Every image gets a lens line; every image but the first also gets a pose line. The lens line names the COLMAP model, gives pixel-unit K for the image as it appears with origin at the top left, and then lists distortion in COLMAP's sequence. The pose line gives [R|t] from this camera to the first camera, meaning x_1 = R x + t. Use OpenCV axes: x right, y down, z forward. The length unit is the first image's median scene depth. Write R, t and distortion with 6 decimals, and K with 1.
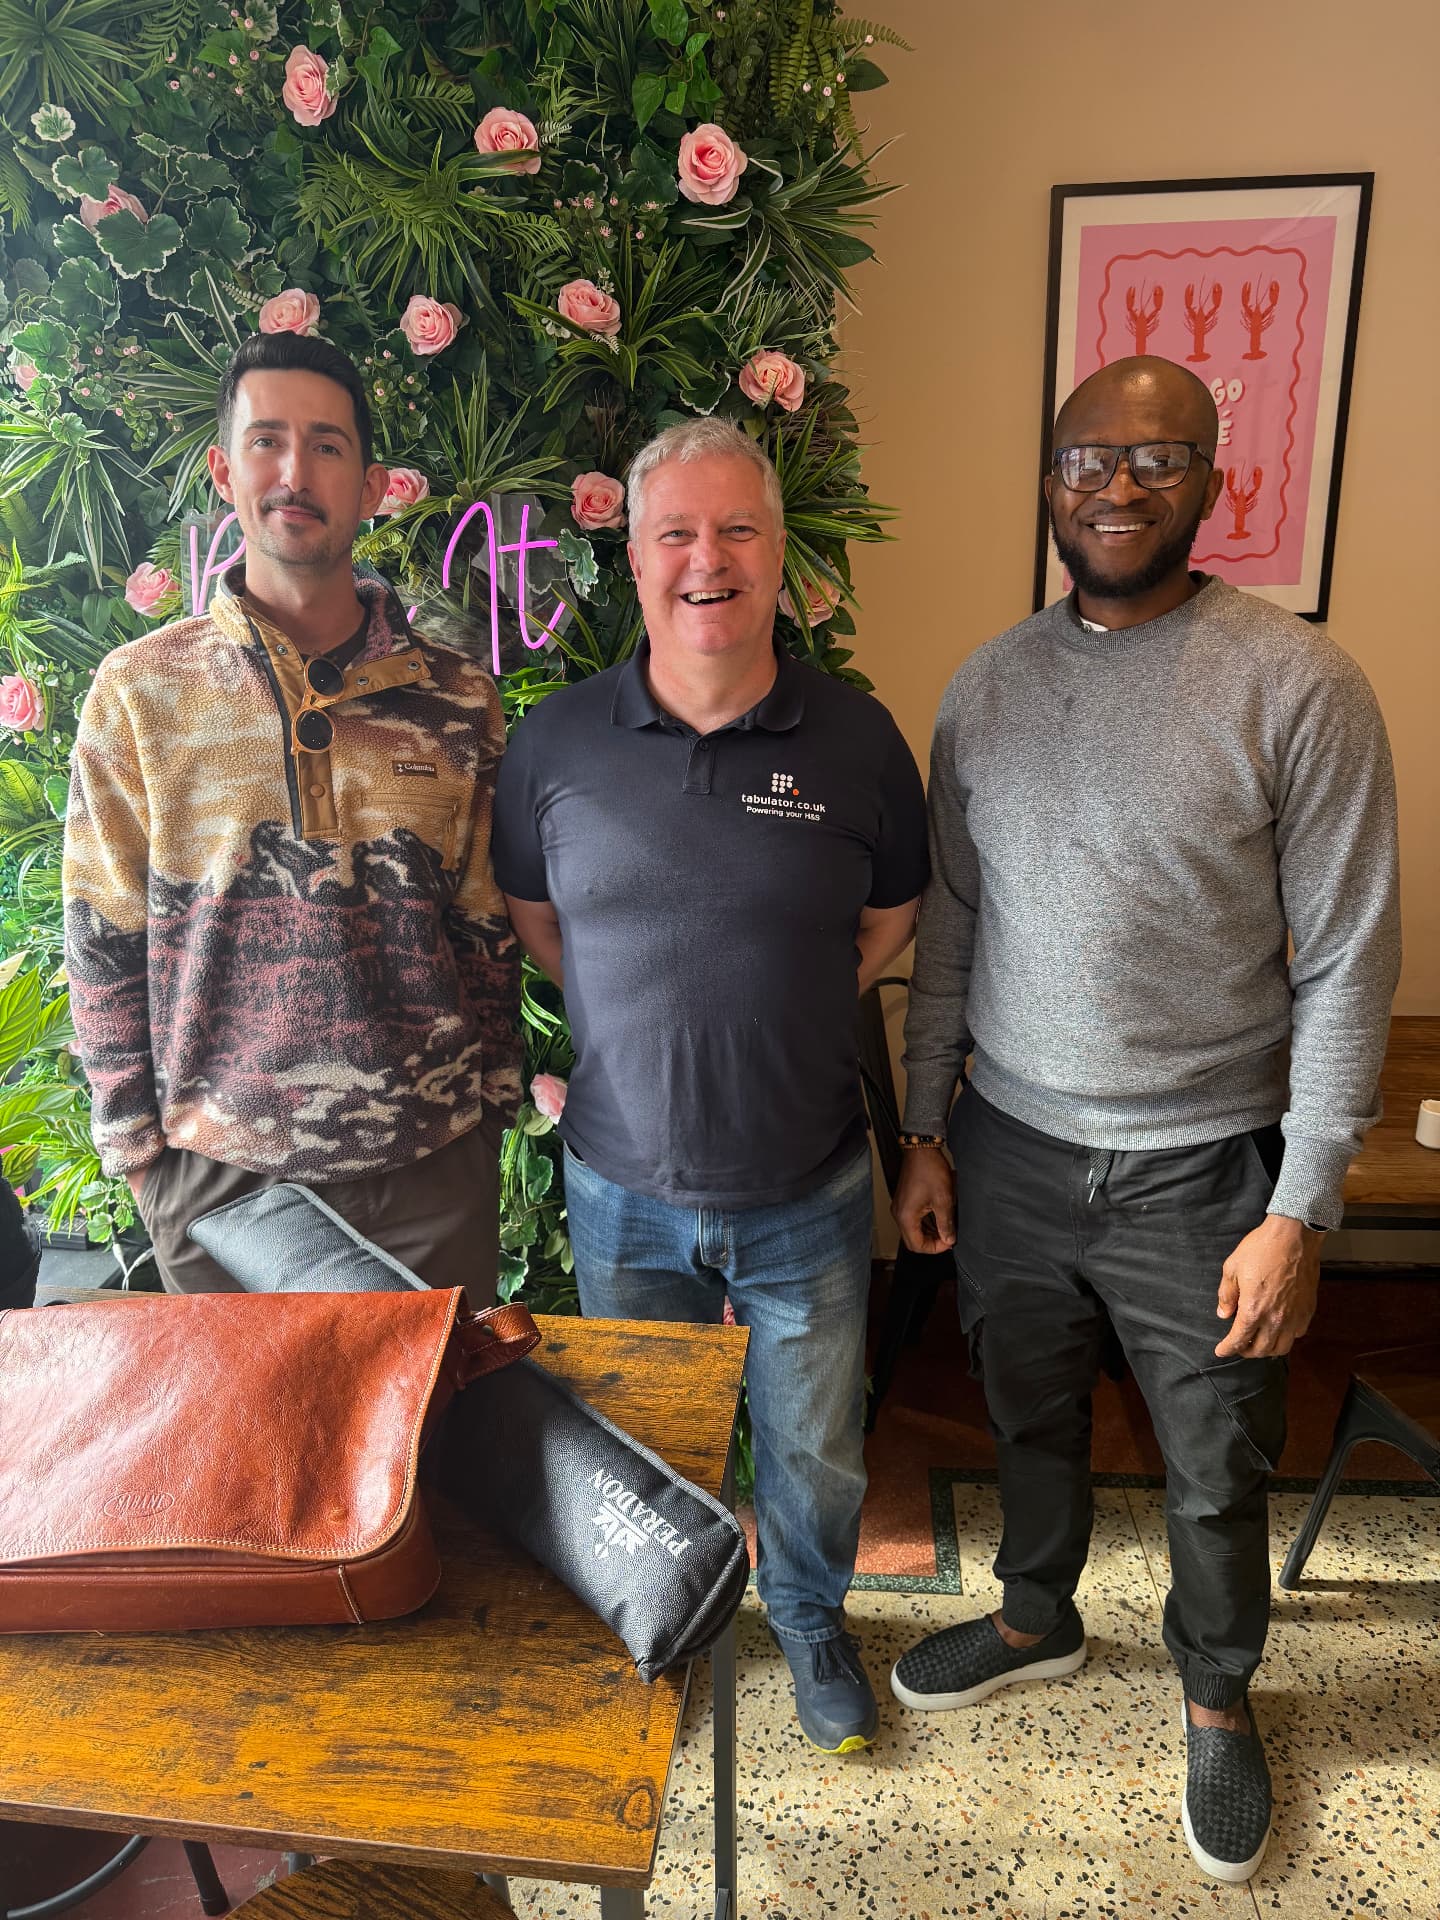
lens RADIAL K [[1357.8, 0, 720.0], [0, 1357.8, 964.2], [0, 0, 1]] dist [0.001433, -0.006424]
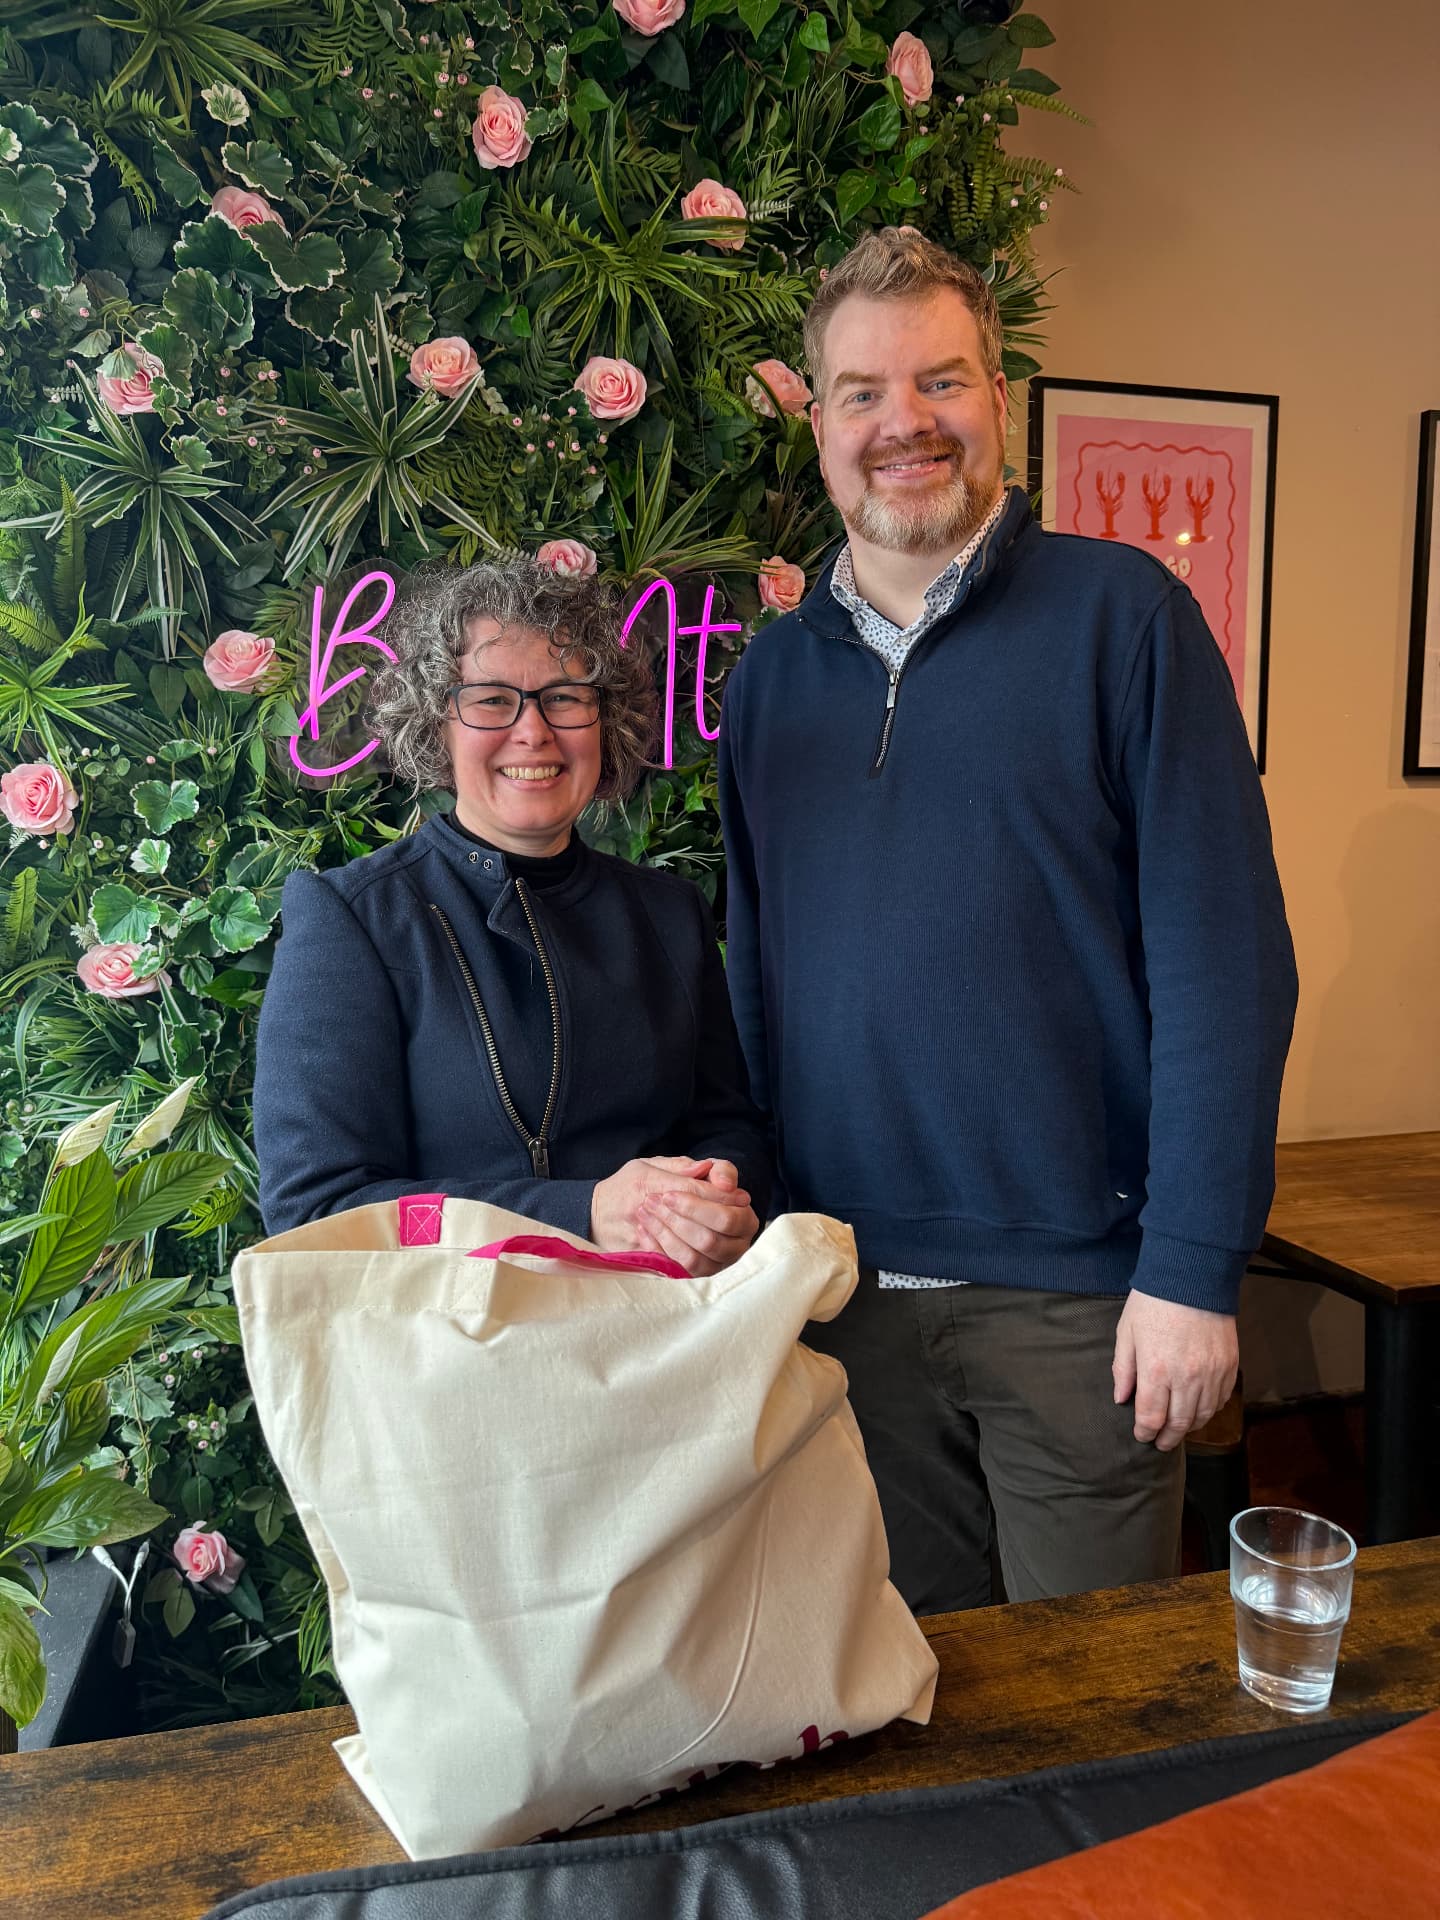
lens RADIAL K [[1357.8, 0, 716.9], [0, 1357.8, 961.7], [0, 0, 1]] dist [0.001433, -0.006424]
pose [[0.946634, -0.023182, 0.321476, -0.438625], [0.087163, 0.978658, -0.186094, 0.079687], [-0.310301, 0.204183, 0.928452, 0.205060]]
